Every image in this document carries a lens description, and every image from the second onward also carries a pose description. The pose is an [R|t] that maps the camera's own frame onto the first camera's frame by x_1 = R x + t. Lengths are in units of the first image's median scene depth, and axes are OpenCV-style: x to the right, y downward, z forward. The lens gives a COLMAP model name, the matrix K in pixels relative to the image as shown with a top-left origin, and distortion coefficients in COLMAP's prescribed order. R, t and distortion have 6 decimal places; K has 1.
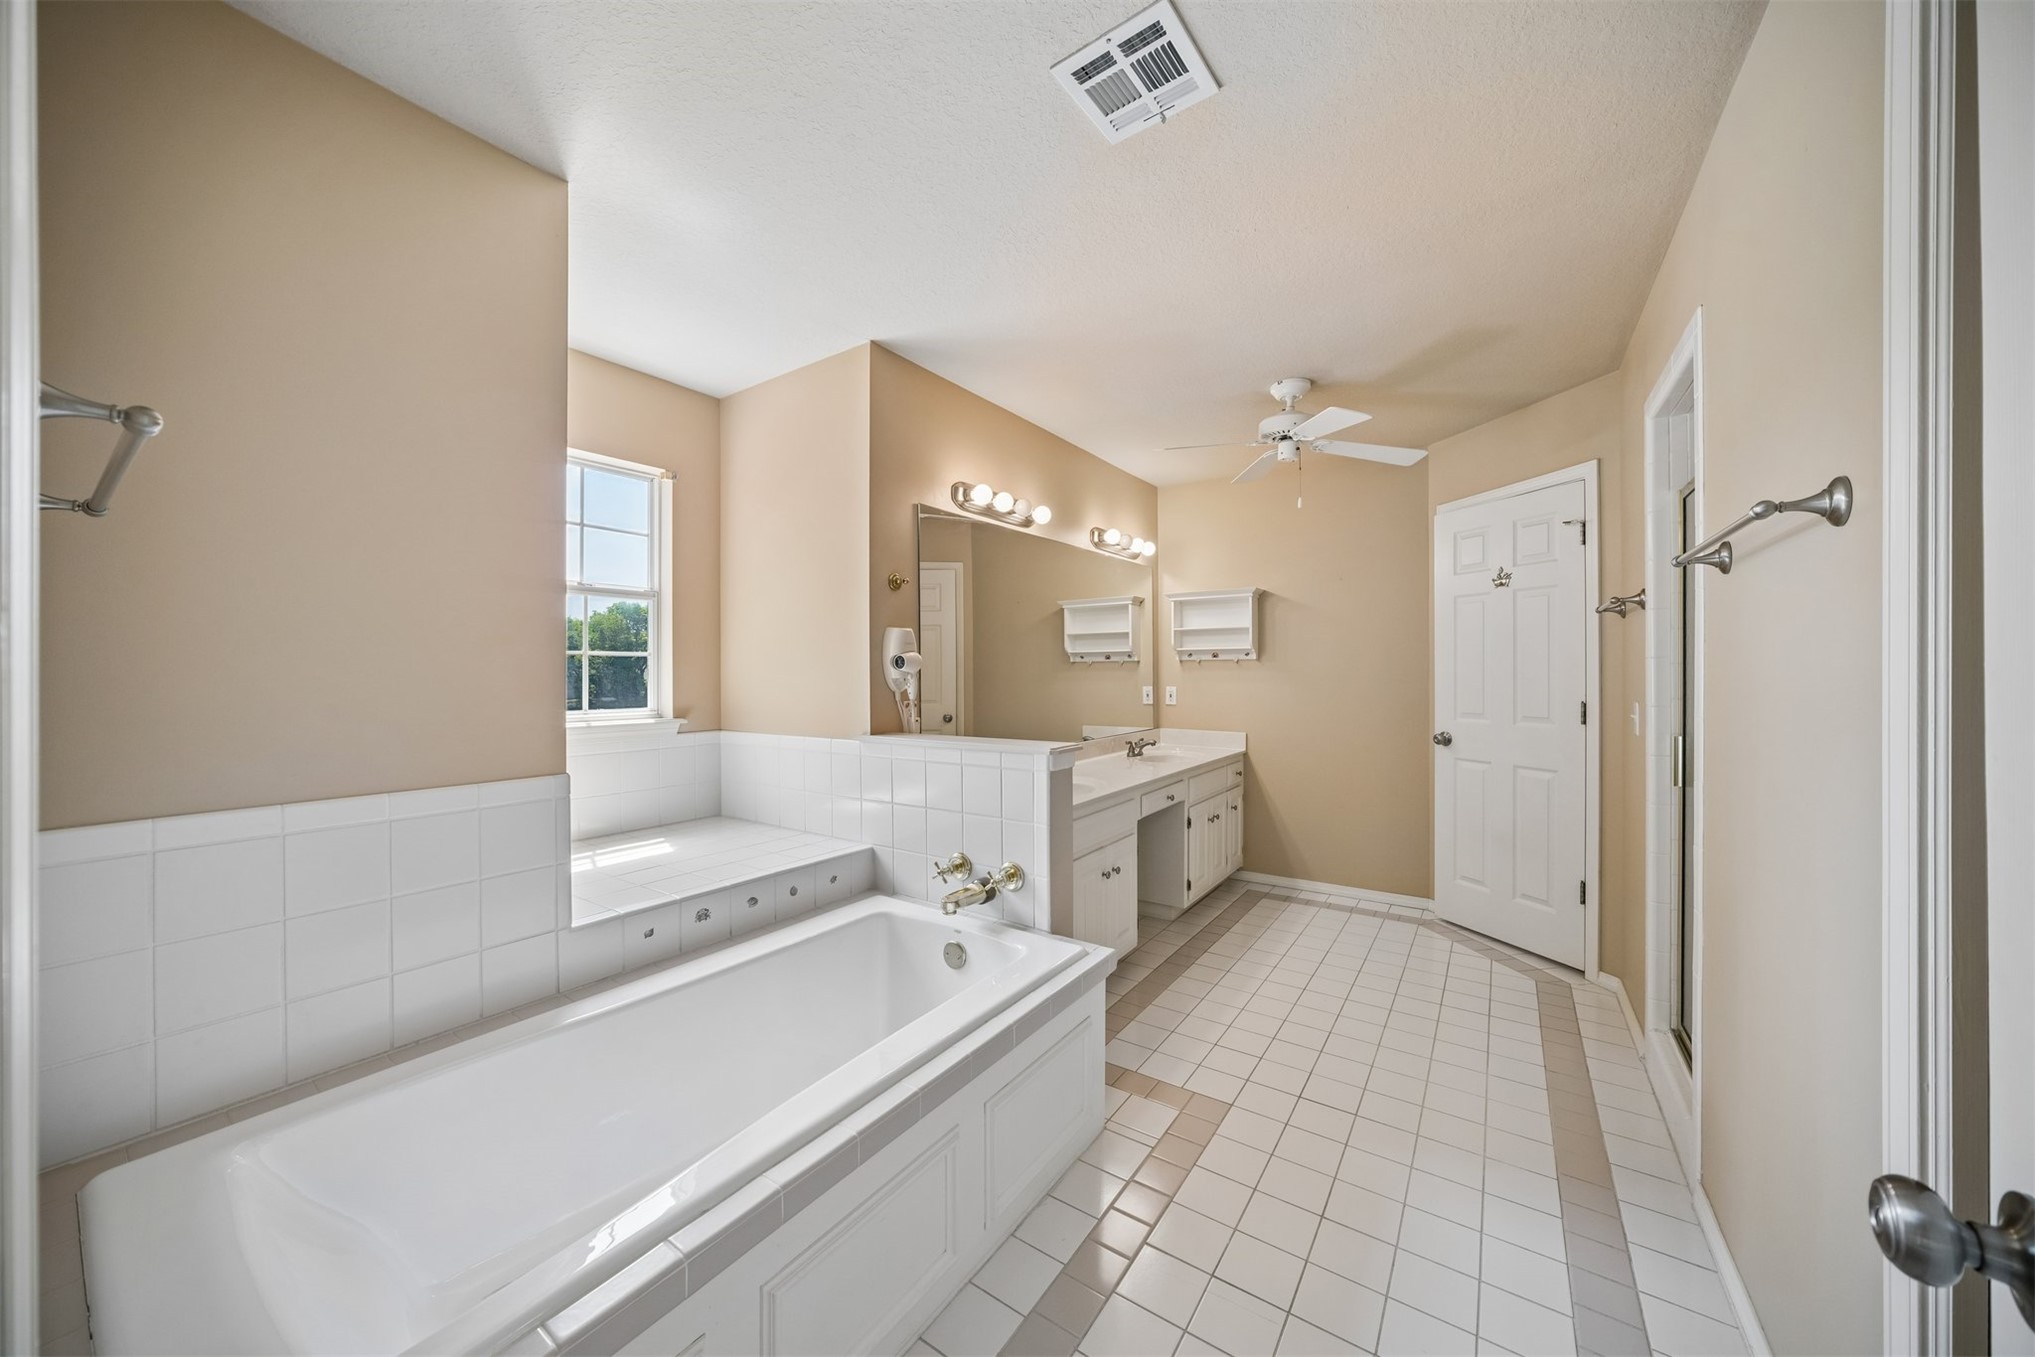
lens RADIAL K [[706.6, 0, 1014.4], [0, 706.6, 677.1], [0, 0, 1]] dist [-0.014617, 0.001151]
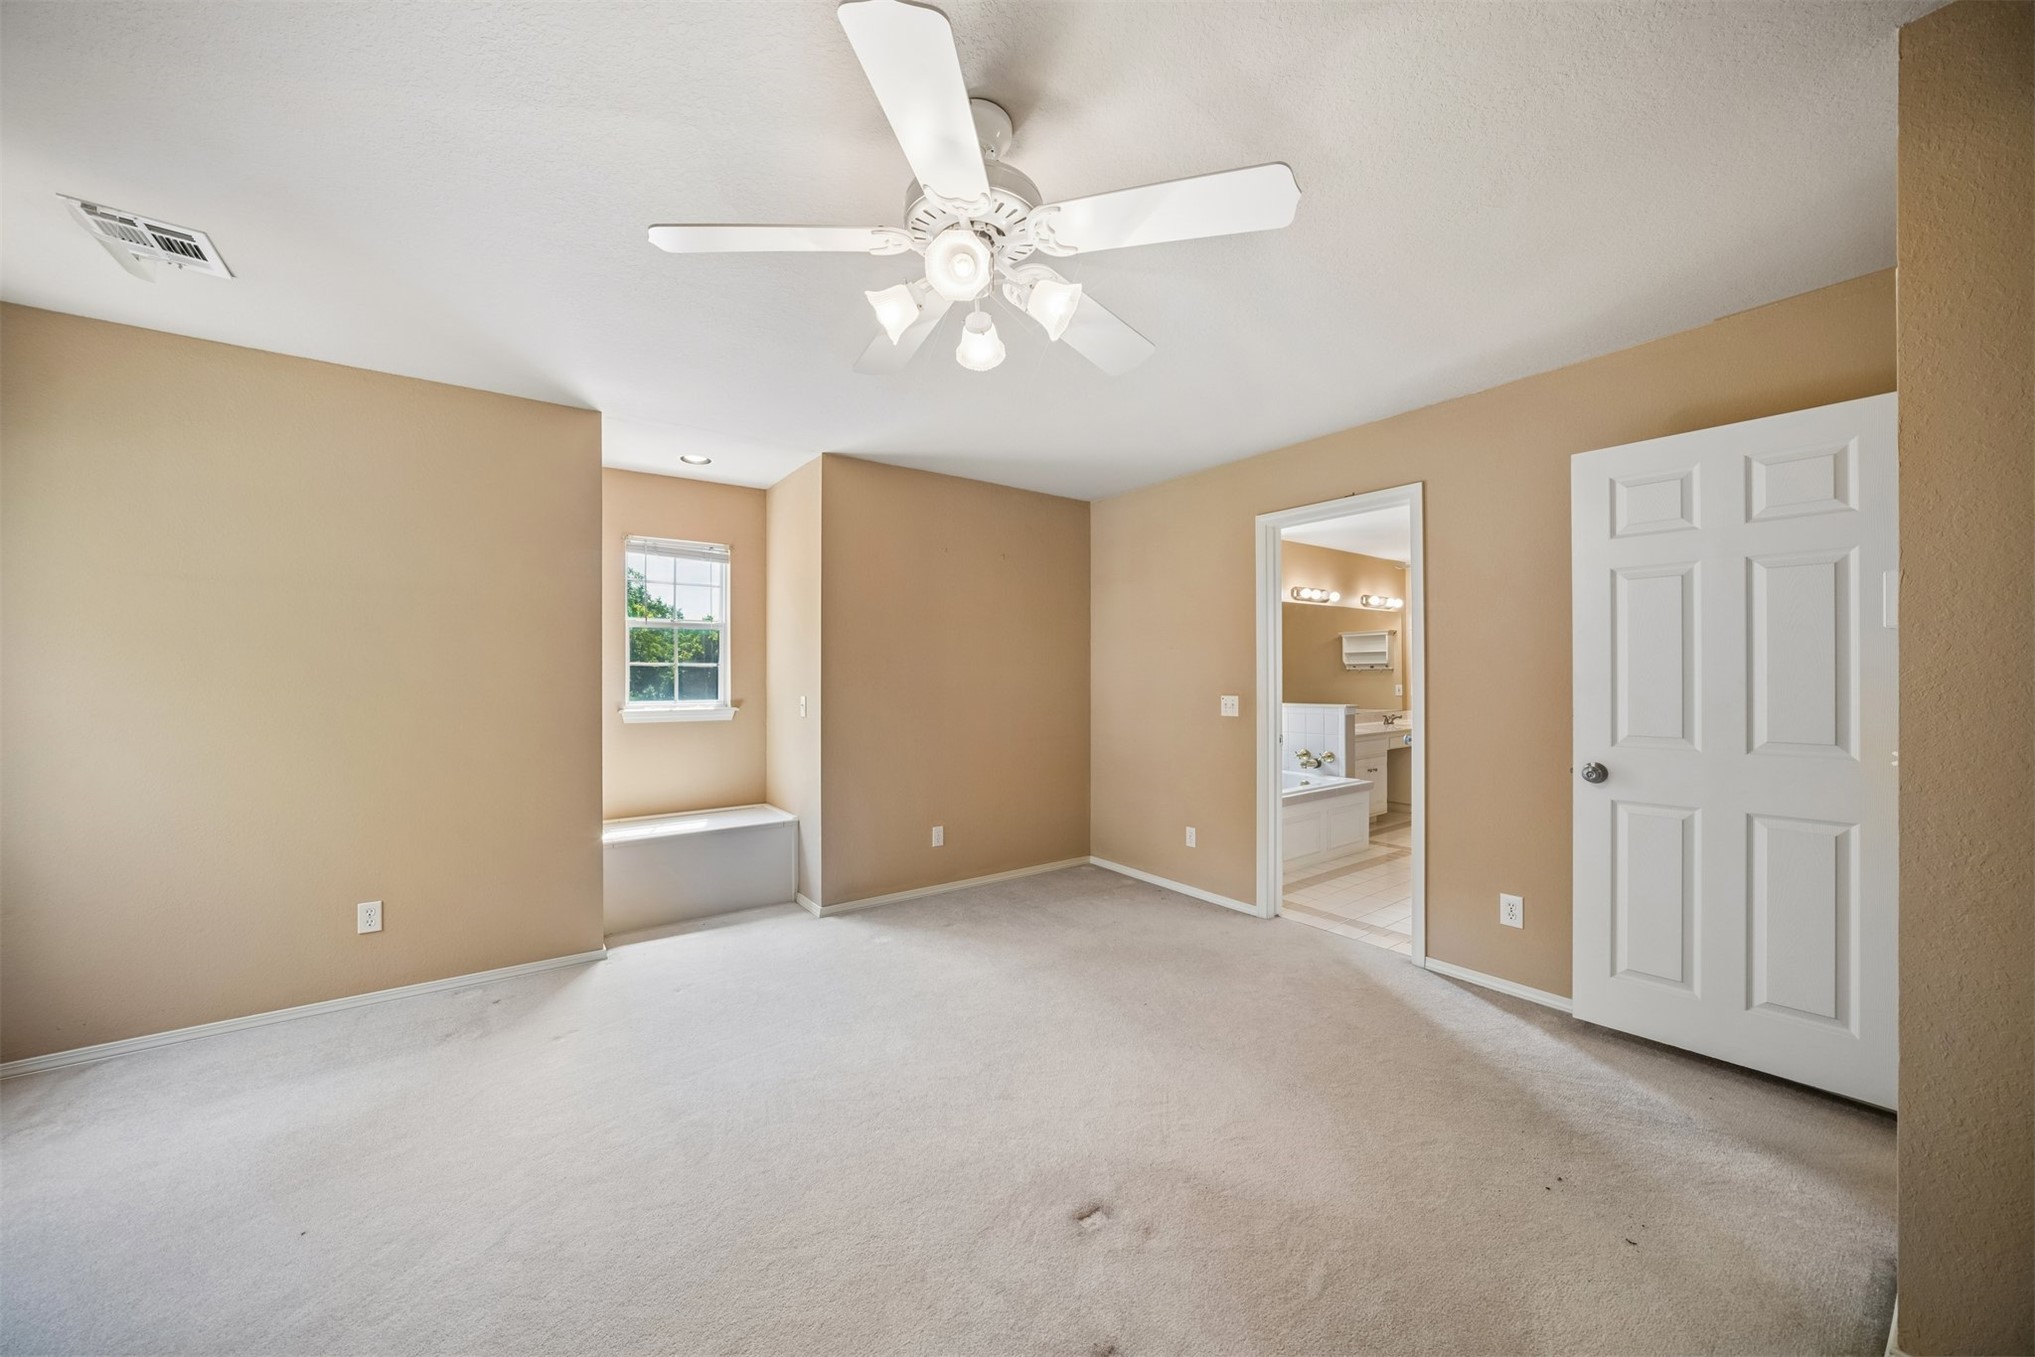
lens RADIAL K [[706.6, 0, 1020.1], [0, 706.6, 674.7], [0, 0, 1]] dist [-0.014617, 0.001151]
pose [[0.944210, 0.001726, -0.329339, -0.139058], [-0.004309, 0.999965, -0.007113, 0.006484], [0.329315, 0.008135, 0.944185, -1.119626]]
